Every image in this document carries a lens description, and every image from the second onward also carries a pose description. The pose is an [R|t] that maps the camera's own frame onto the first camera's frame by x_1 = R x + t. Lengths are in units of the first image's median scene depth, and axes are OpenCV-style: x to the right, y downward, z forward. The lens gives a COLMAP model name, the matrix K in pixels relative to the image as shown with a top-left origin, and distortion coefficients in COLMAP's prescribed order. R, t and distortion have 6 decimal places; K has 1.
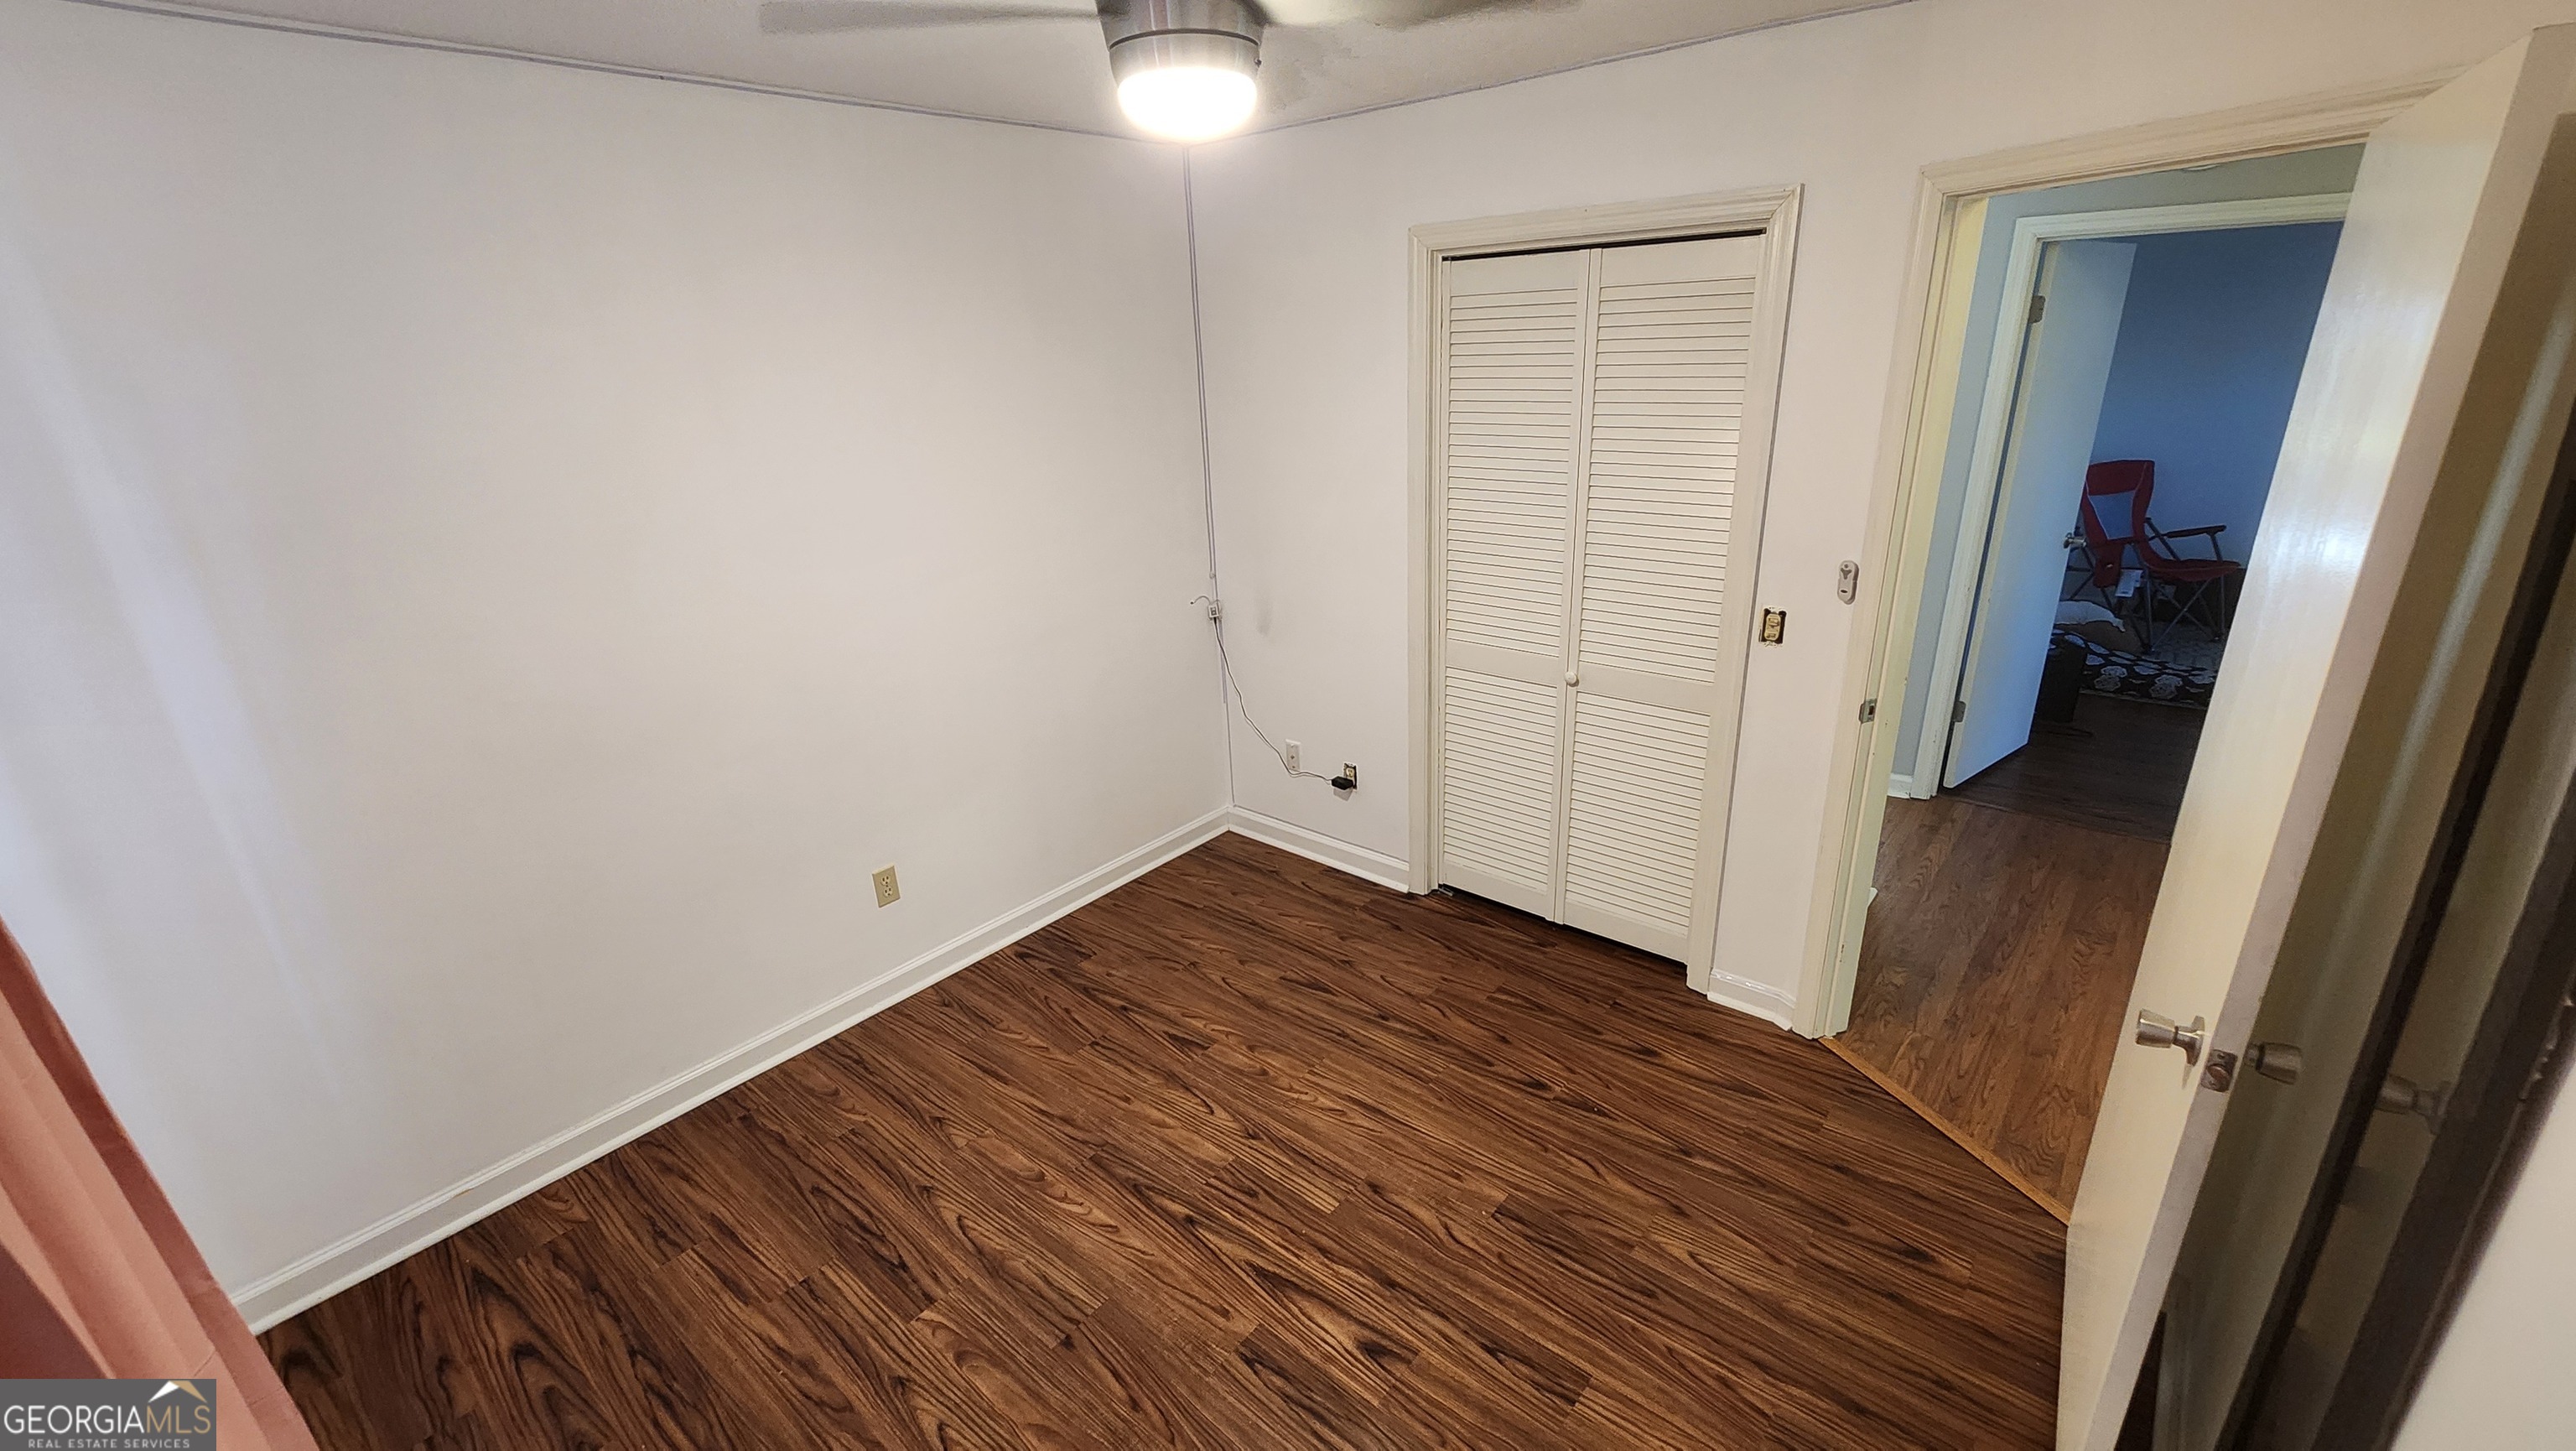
lens RADIAL K [[1062.9, 0, 1280.2], [0, 1062.9, 728.3], [0, 0, 1]] dist [-0.001100, 0.000310]
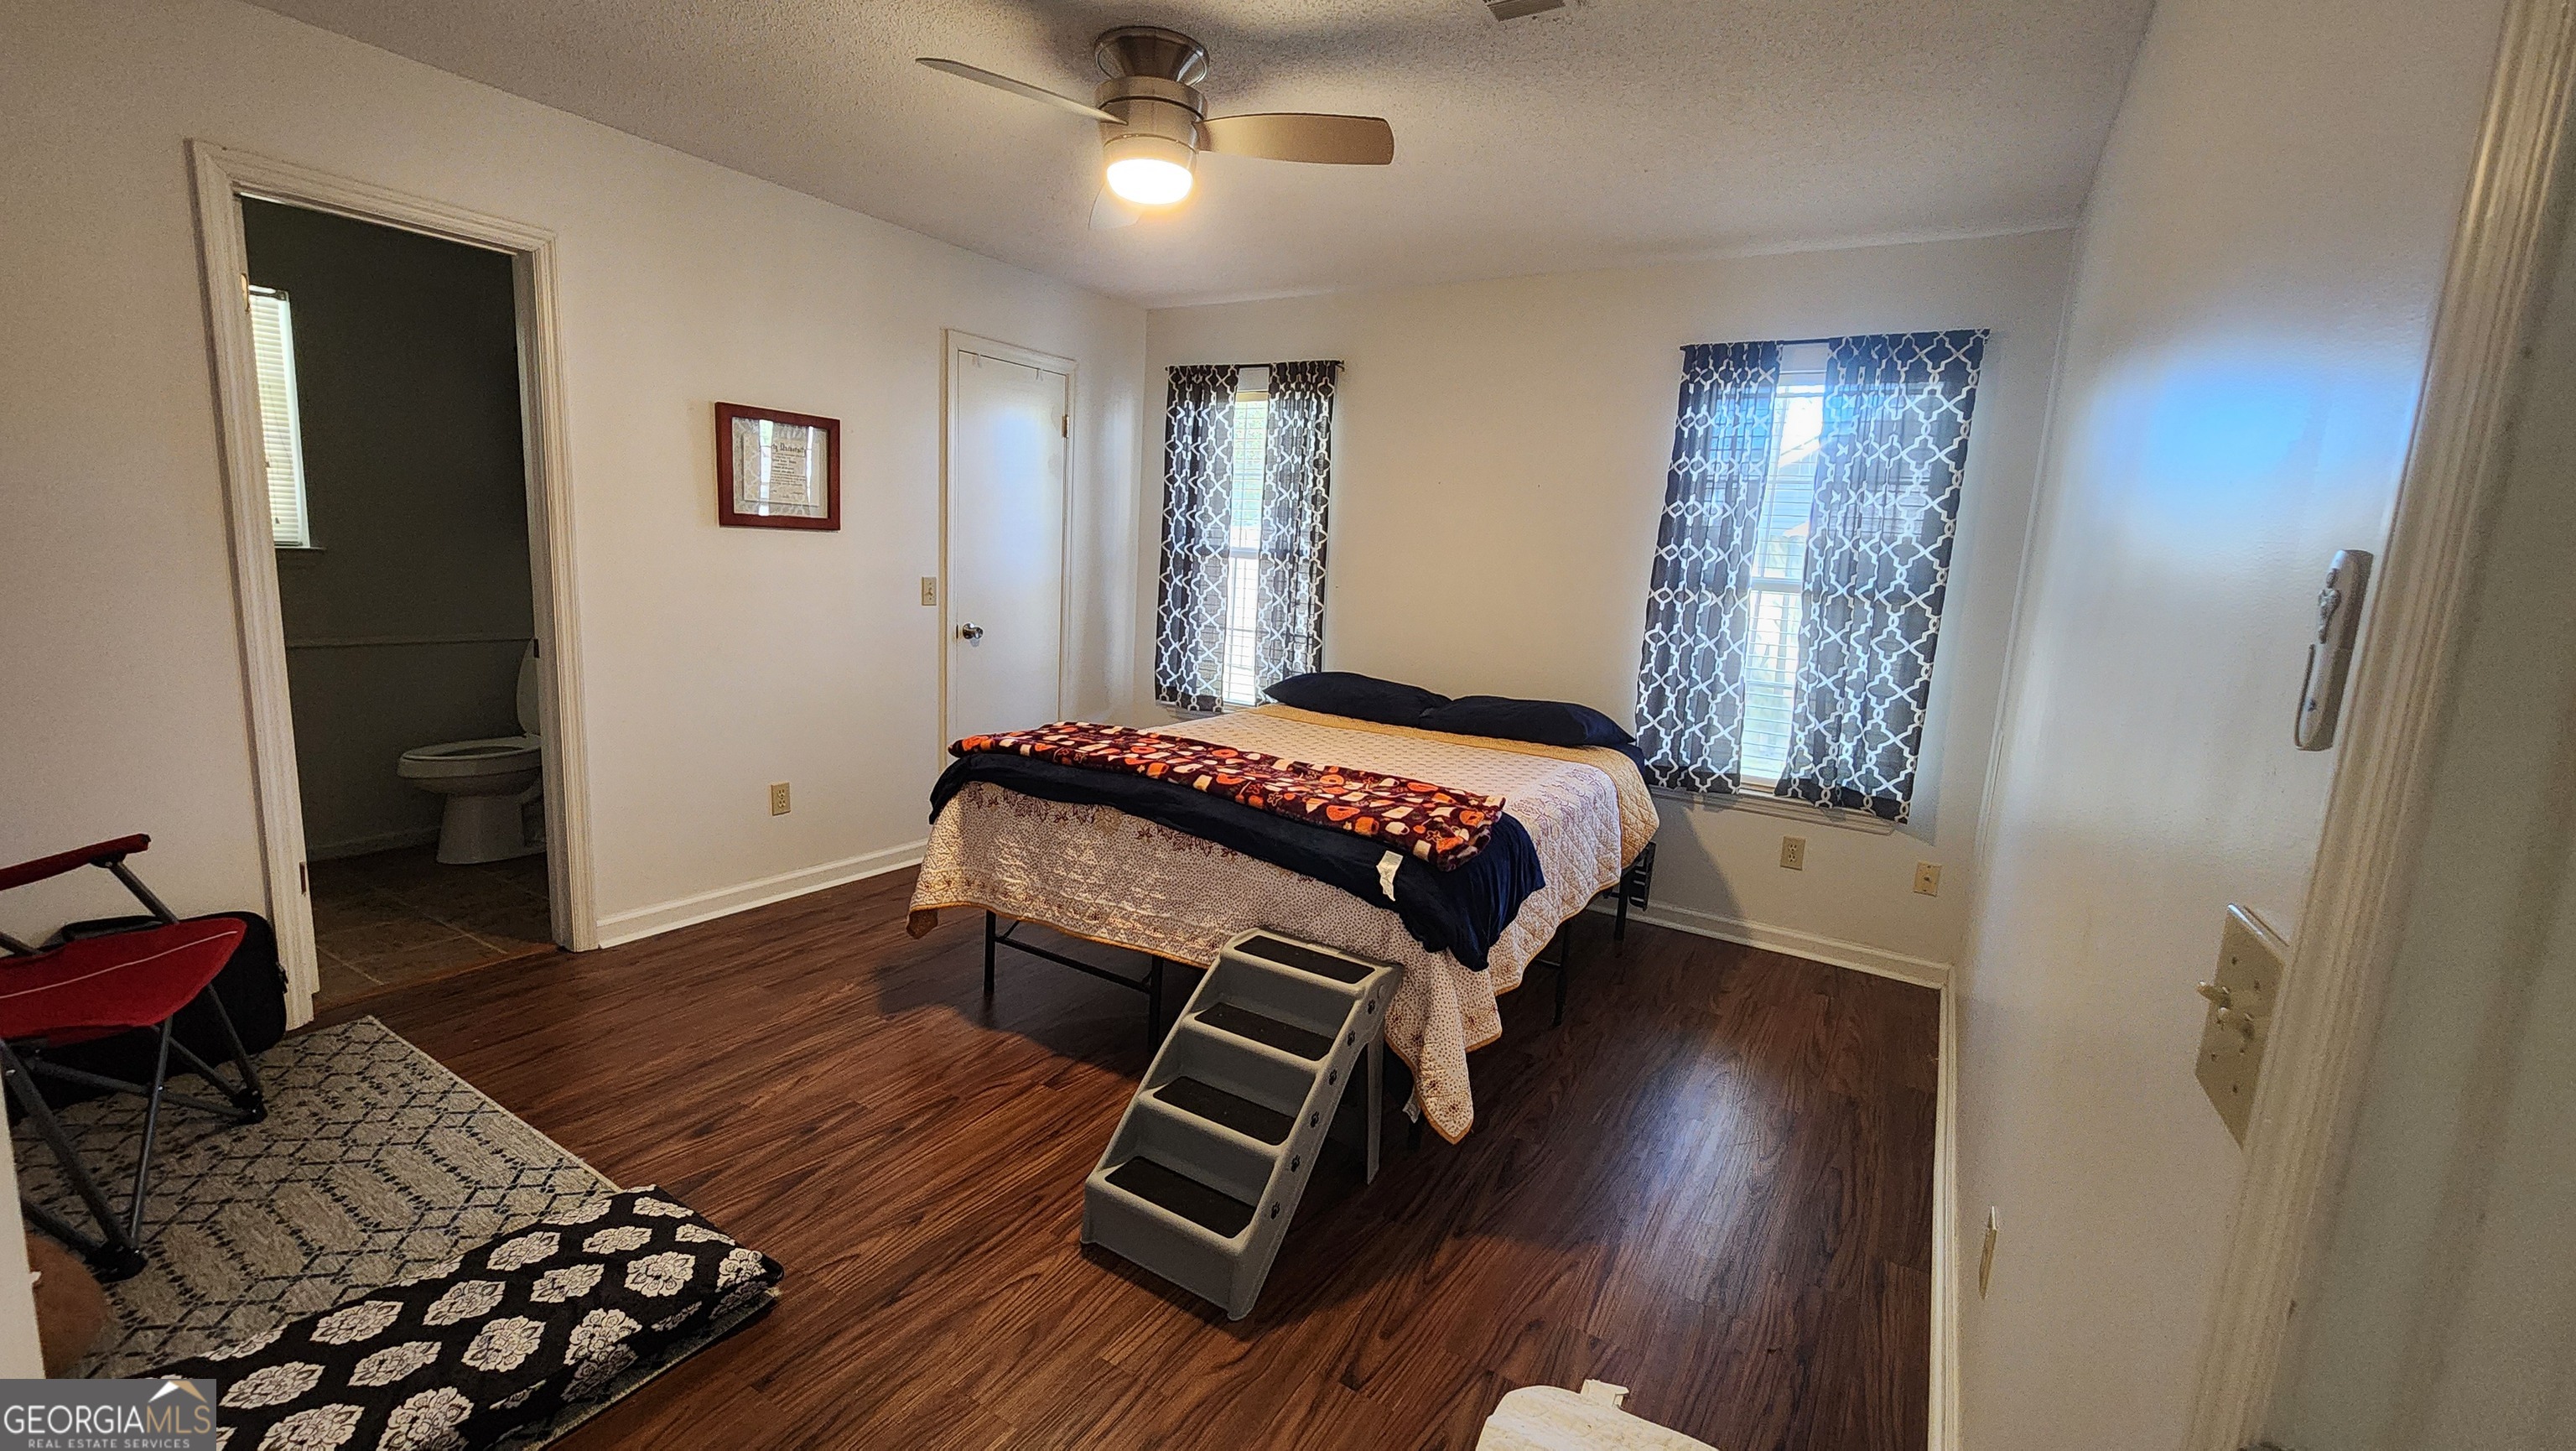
lens RADIAL K [[1062.9, 0, 1280.2], [0, 1062.9, 728.3], [0, 0, 1]] dist [-0.001100, 0.000310]
pose [[-0.142467, -0.124946, 0.981882, 0.583543], [0.302094, 0.939179, 0.163345, -0.203393], [-0.942572, 0.319892, -0.096056, 0.797183]]
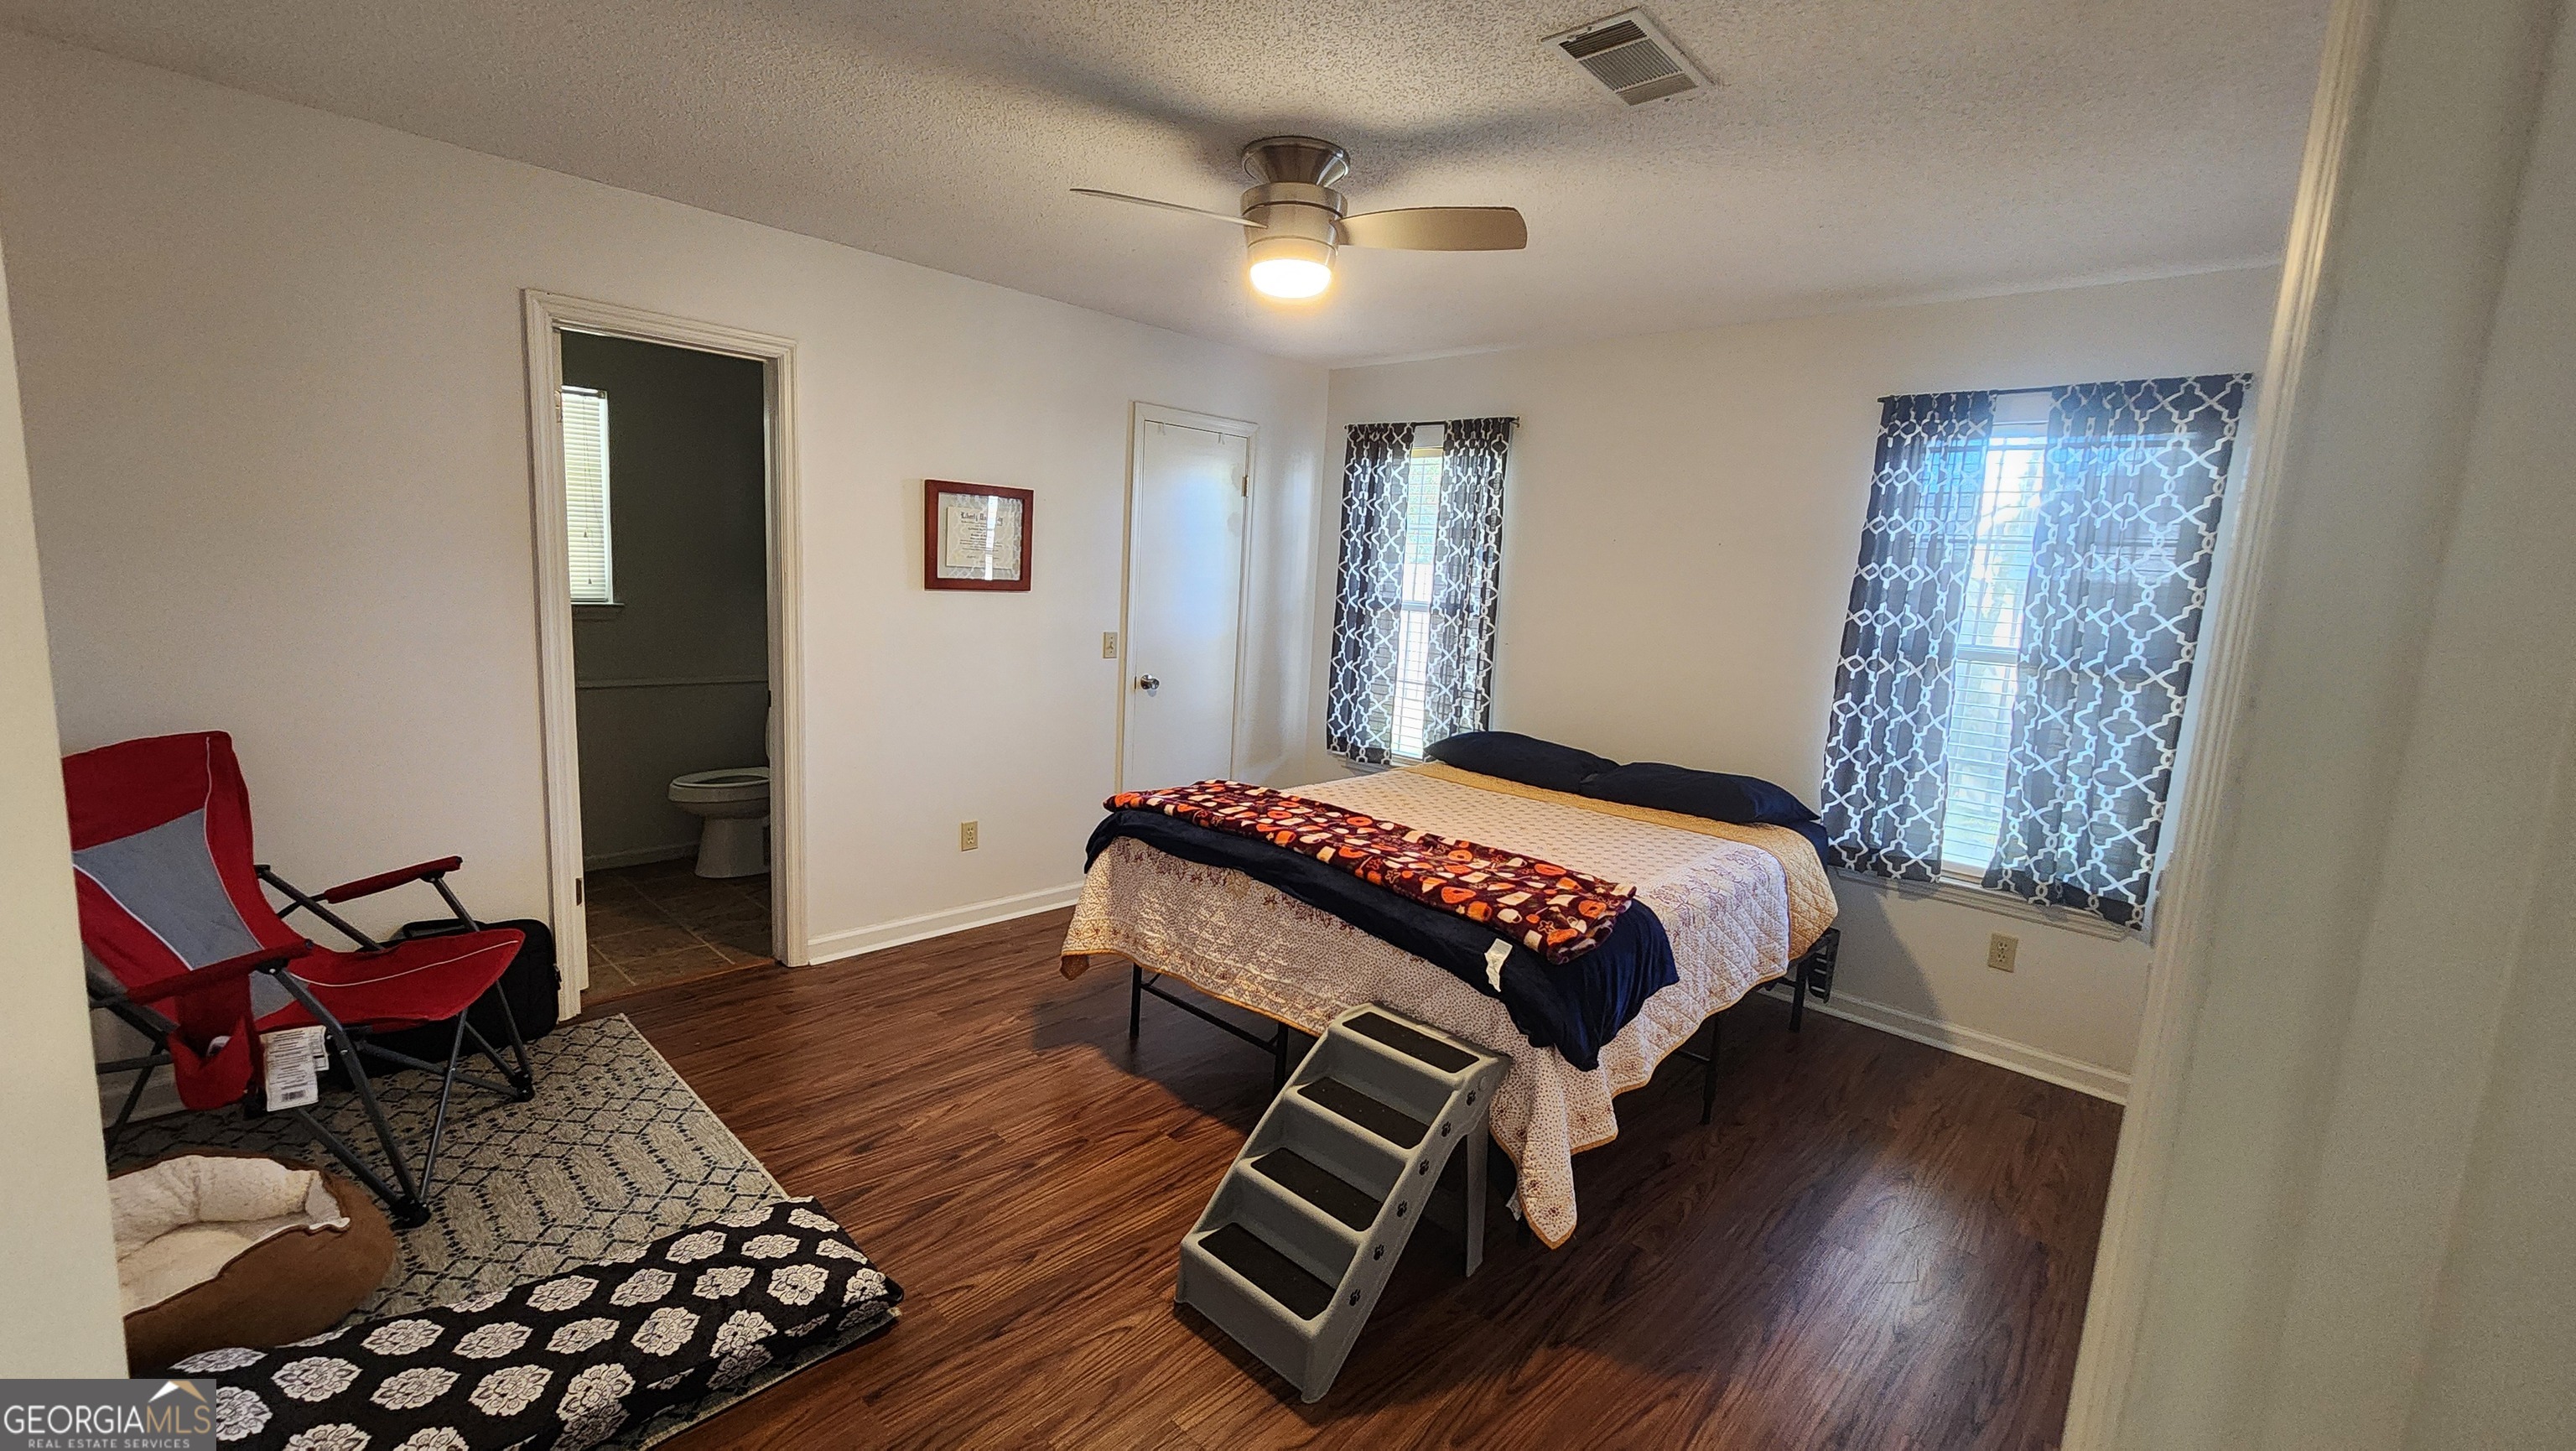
lens RADIAL K [[1062.9, 0, 1280.2], [0, 1062.9, 728.3], [0, 0, 1]] dist [-0.001100, 0.000310]
pose [[0.060031, -0.100675, 0.993107, 0.574137], [0.295992, 0.951950, 0.078611, -0.213251], [-0.953302, 0.289232, 0.086946, 0.749374]]
